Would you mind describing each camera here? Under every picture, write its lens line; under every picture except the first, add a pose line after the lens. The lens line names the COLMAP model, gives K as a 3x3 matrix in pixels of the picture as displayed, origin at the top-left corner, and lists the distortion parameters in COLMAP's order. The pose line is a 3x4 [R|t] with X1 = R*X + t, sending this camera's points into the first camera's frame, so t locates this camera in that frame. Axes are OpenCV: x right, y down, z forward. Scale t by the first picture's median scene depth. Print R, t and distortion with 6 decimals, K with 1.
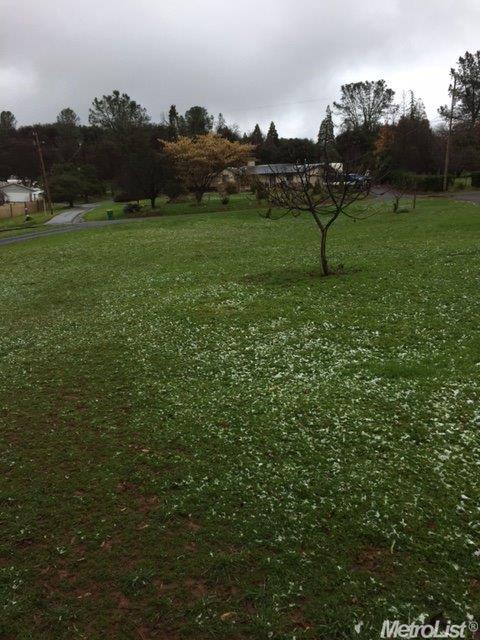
lens RADIAL K [[534.6, 0, 240.0], [0, 534.6, 320.0], [0, 0, 1]] dist [0.091250, -0.138130]
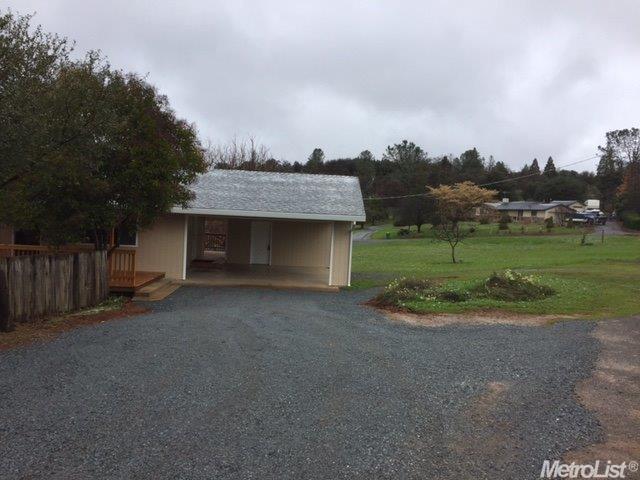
lens RADIAL K [[534.6, 0, 320.0], [0, 534.6, 240.0], [0, 0, 1]] dist [0.091250, -0.138130]
pose [[0.932177, 0.054647, -0.357854, 0.077319], [-0.119099, 0.979805, -0.160618, 0.051417], [0.341850, 0.192344, 0.919860, -0.286174]]
